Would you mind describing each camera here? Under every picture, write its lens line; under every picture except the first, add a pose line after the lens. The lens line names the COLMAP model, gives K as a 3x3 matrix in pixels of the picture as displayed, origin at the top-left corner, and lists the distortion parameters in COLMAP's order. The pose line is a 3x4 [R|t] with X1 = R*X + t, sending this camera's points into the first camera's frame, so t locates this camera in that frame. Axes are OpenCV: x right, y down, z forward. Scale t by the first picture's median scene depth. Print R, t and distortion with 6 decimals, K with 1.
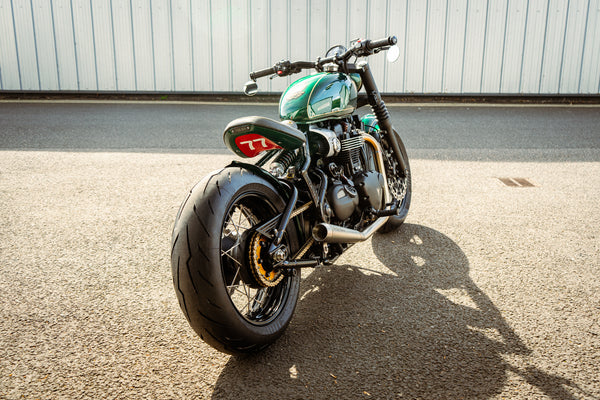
lens RADIAL K [[605.6, 0, 300.0], [0, 605.6, 200.0], [0, 0, 1]] dist [0.010893, 0.012932]
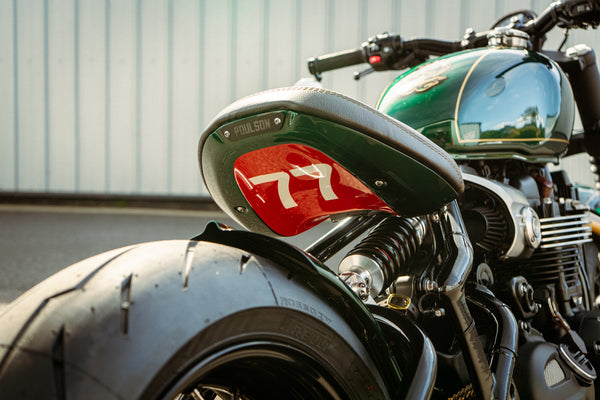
lens RADIAL K [[830.0, 0, 300.0], [0, 830.0, 200.0], [0, 0, 1]] dist [0.037138, 0.032261]
pose [[0.993689, 0.064468, -0.091799, -0.030423], [-0.080384, 0.980029, -0.181881, -0.007780], [0.078240, 0.188113, 0.979026, 0.526312]]
